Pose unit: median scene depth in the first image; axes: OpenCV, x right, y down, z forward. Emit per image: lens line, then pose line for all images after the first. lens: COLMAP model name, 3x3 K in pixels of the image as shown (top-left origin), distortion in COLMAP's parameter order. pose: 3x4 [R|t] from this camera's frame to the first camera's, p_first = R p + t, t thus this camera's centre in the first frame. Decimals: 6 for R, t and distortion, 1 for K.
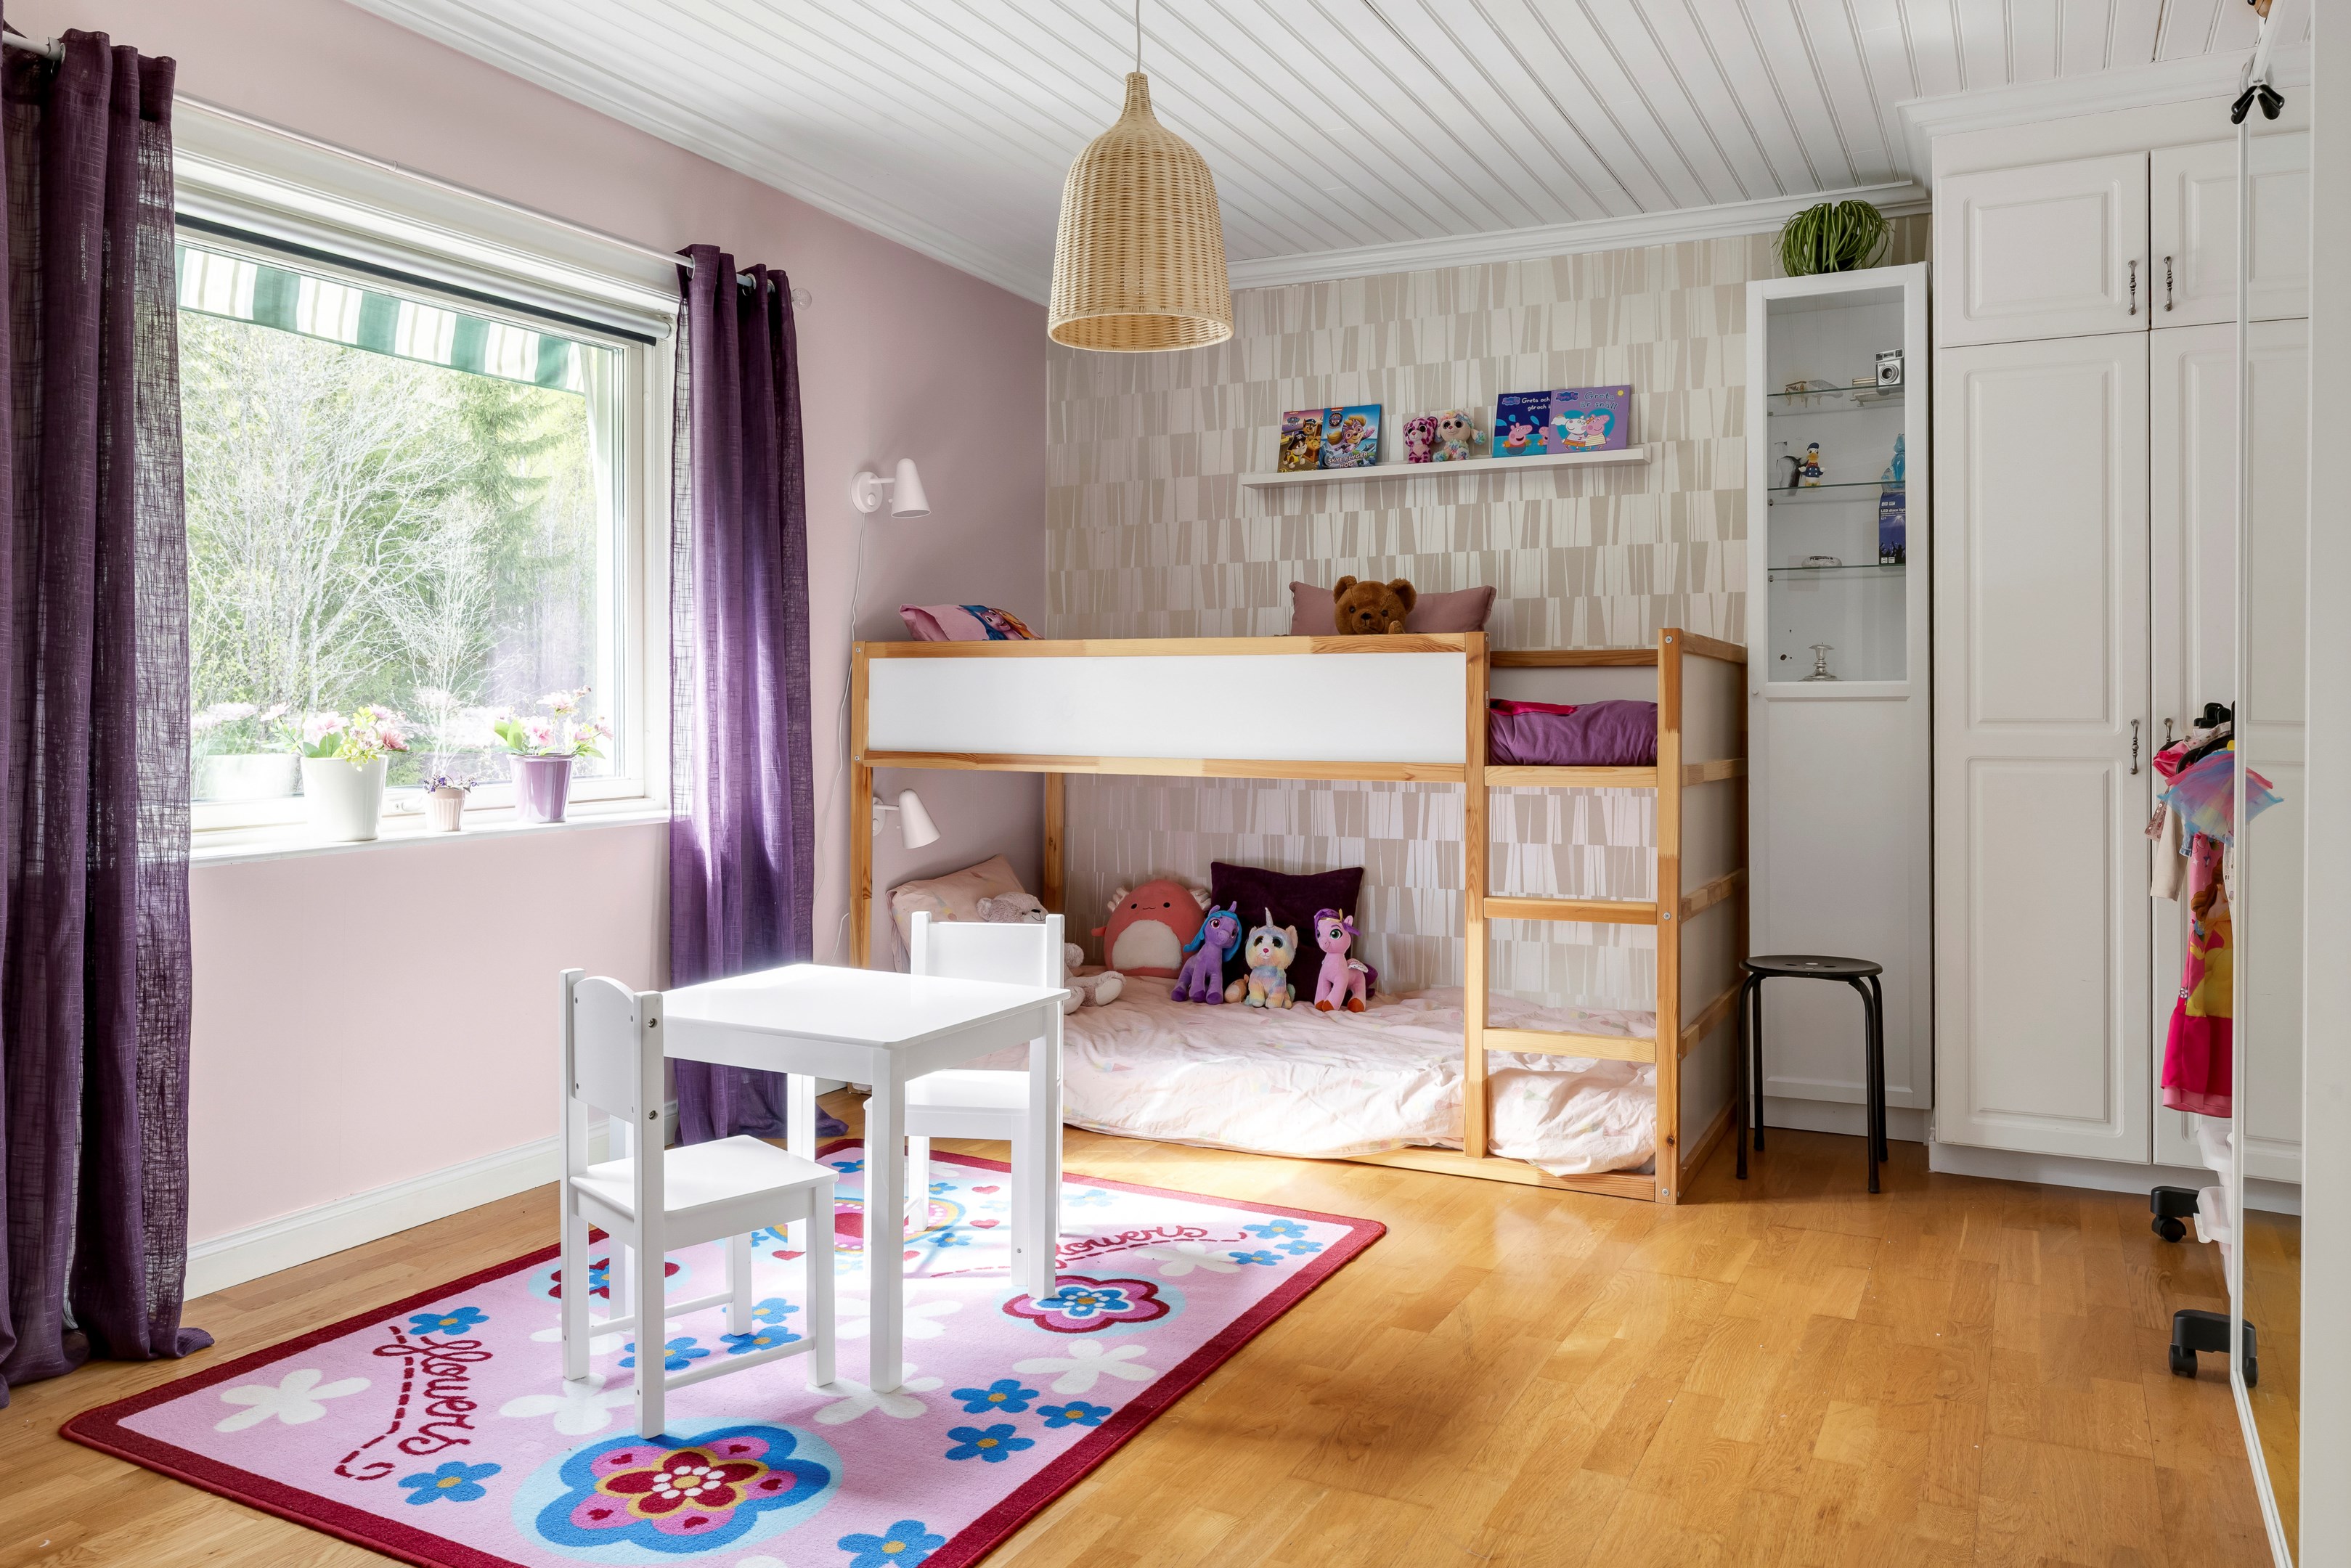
lens RADIAL K [[1641.1, 0, 1163.6], [0, 1641.1, 724.3], [0, 0, 1]] dist [0.010749, -0.000359]
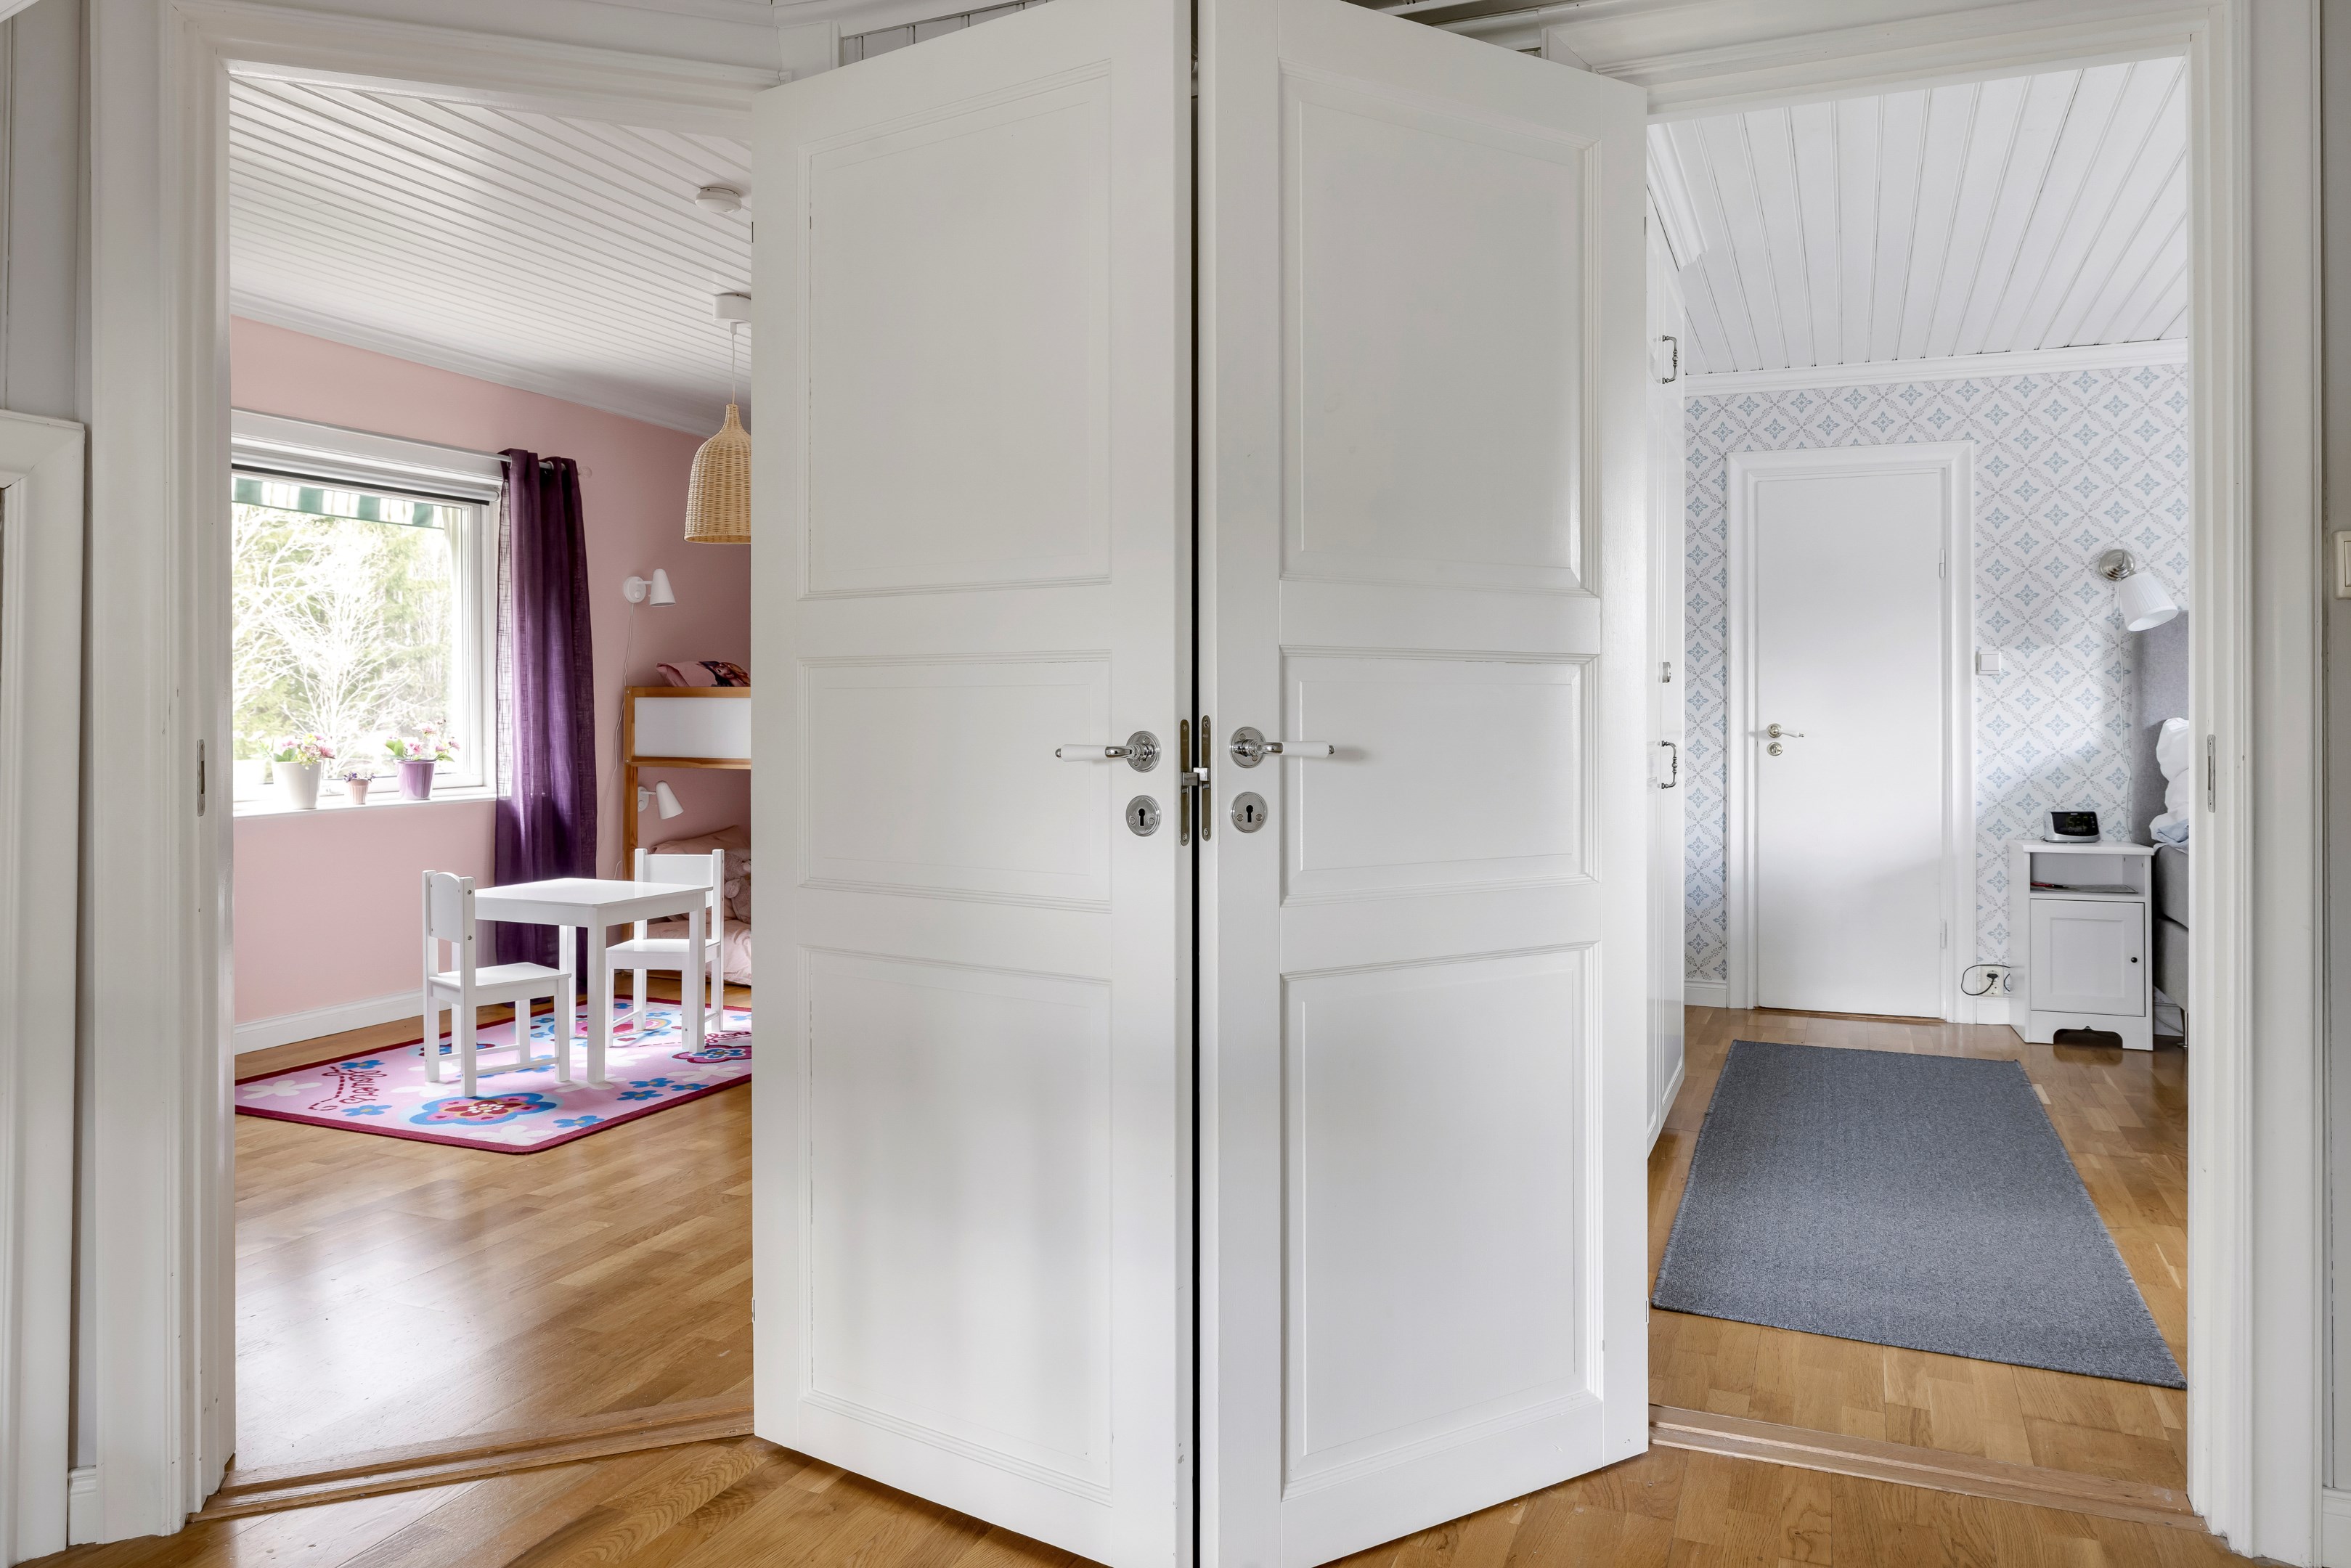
lens RADIAL K [[1556.3, 0, 1184.3], [0, 1556.3, 734.0], [0, 0, 1]] dist [-0.001715, 0.000910]
pose [[0.995991, -0.003177, 0.089401, 0.252805], [0.002909, 0.999991, 0.003121, -0.010425], [-0.089410, -0.002848, 0.995991, -0.629000]]
